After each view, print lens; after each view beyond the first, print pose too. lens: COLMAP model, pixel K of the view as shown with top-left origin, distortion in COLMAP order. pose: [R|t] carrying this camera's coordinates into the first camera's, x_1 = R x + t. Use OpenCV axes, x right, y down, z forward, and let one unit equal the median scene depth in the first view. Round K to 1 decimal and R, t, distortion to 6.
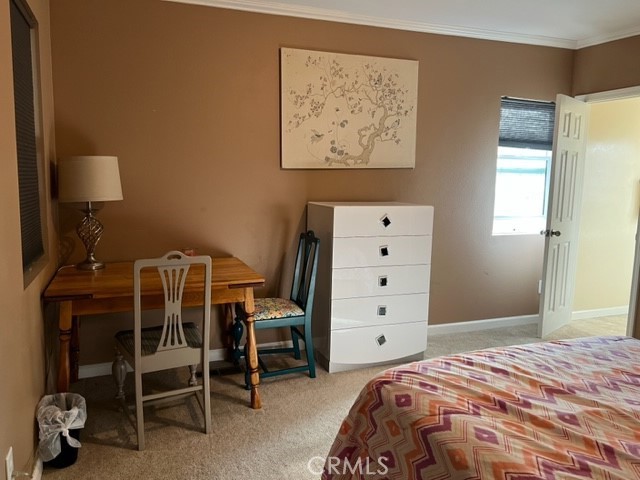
lens RADIAL K [[485.7, 0, 320.0], [0, 485.7, 240.0], [0, 0, 1]] dist [-0.003279, -0.003164]
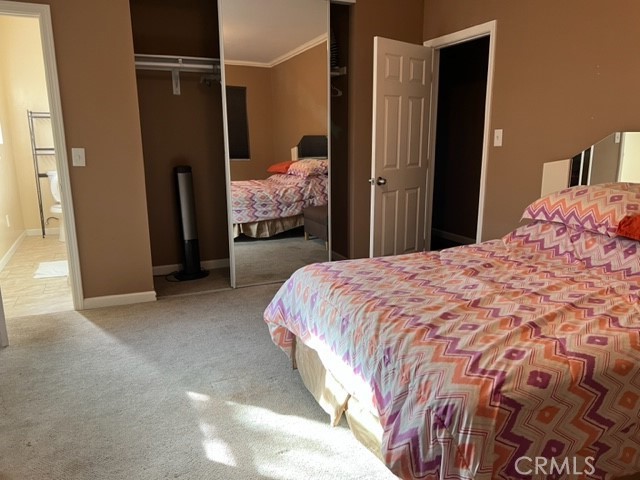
lens RADIAL K [[485.7, 0, 320.0], [0, 485.7, 240.0], [0, 0, 1]] dist [-0.003279, -0.003164]
pose [[-0.032879, -0.238183, 0.970664, -0.588379], [0.129070, 0.962044, 0.240440, -0.158761], [-0.991090, 0.133189, -0.000888, 1.369478]]
